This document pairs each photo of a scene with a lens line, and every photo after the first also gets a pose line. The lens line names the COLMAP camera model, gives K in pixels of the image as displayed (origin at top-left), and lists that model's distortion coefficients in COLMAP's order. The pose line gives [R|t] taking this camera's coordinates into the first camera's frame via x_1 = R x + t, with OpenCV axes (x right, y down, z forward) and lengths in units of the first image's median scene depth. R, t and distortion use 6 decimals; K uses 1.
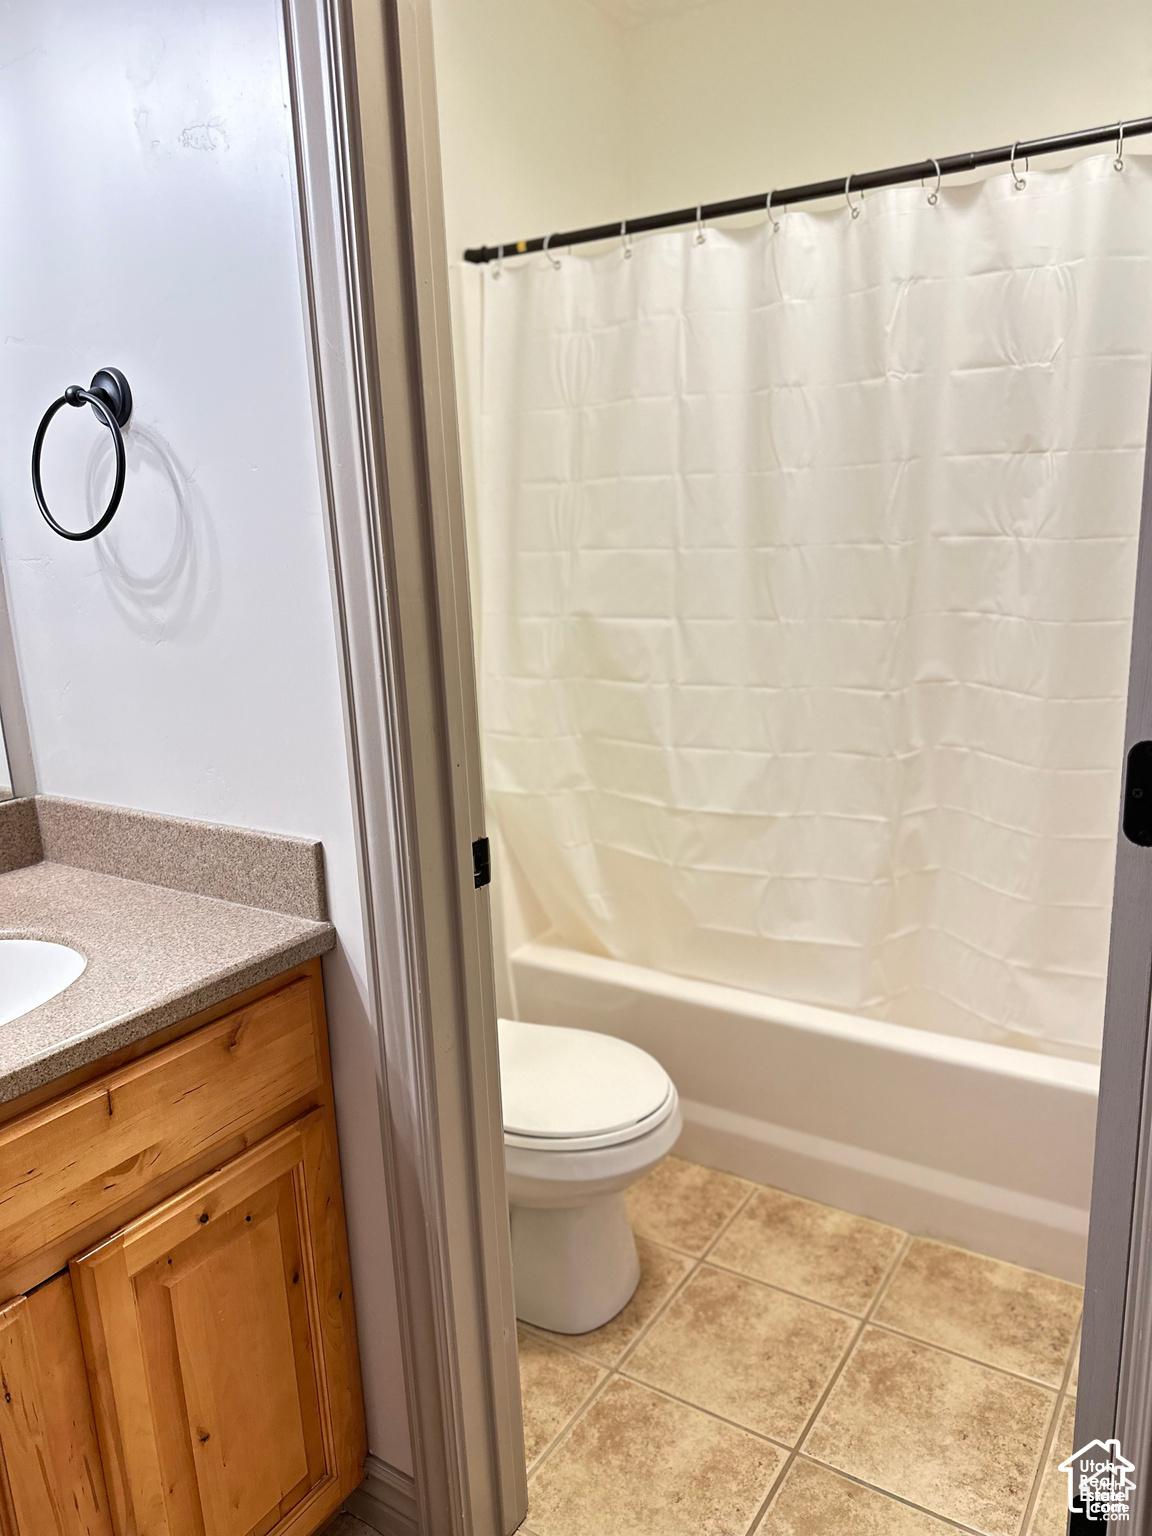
lens RADIAL K [[1065.9, 0, 580.2], [0, 1065.9, 776.6], [0, 0, 1]] dist [0.103649, -0.153795]
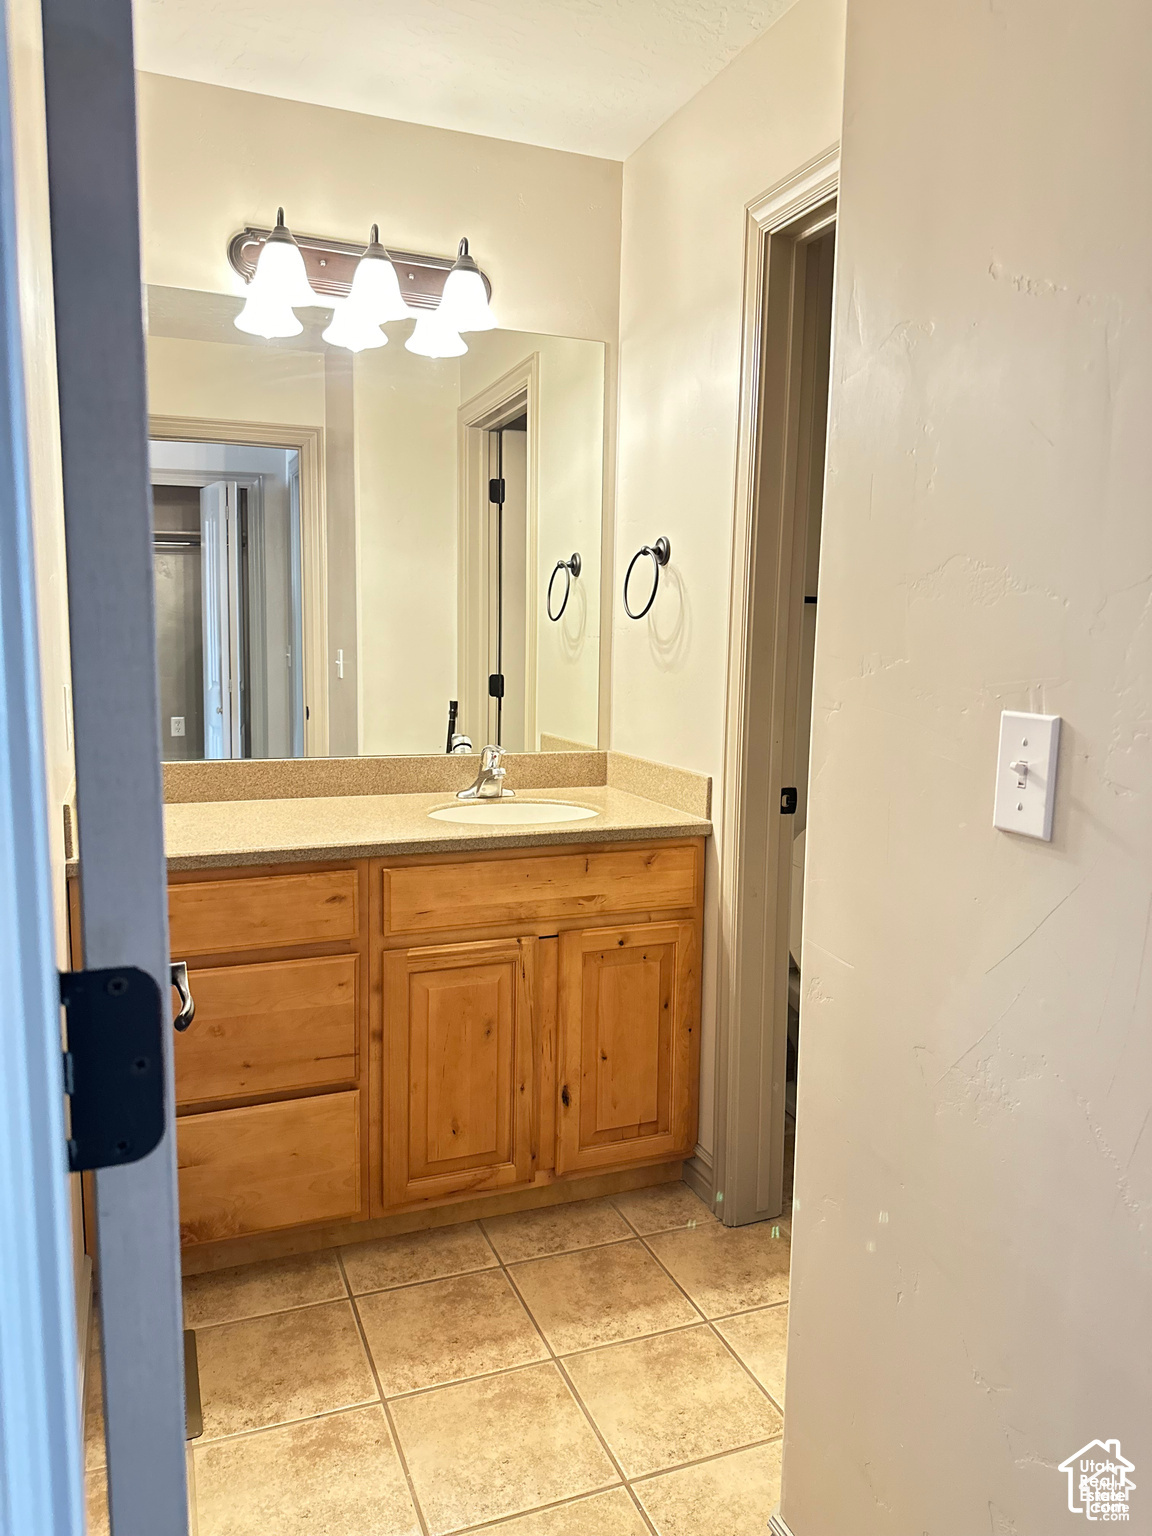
lens RADIAL K [[1065.9, 0, 580.2], [0, 1065.9, 776.6], [0, 0, 1]] dist [0.103649, -0.153795]
pose [[0.813378, 0.121451, -0.568916, 0.653938], [-0.177669, 0.983100, -0.044144, 0.187410], [0.553940, 0.136984, 0.821210, -0.696747]]
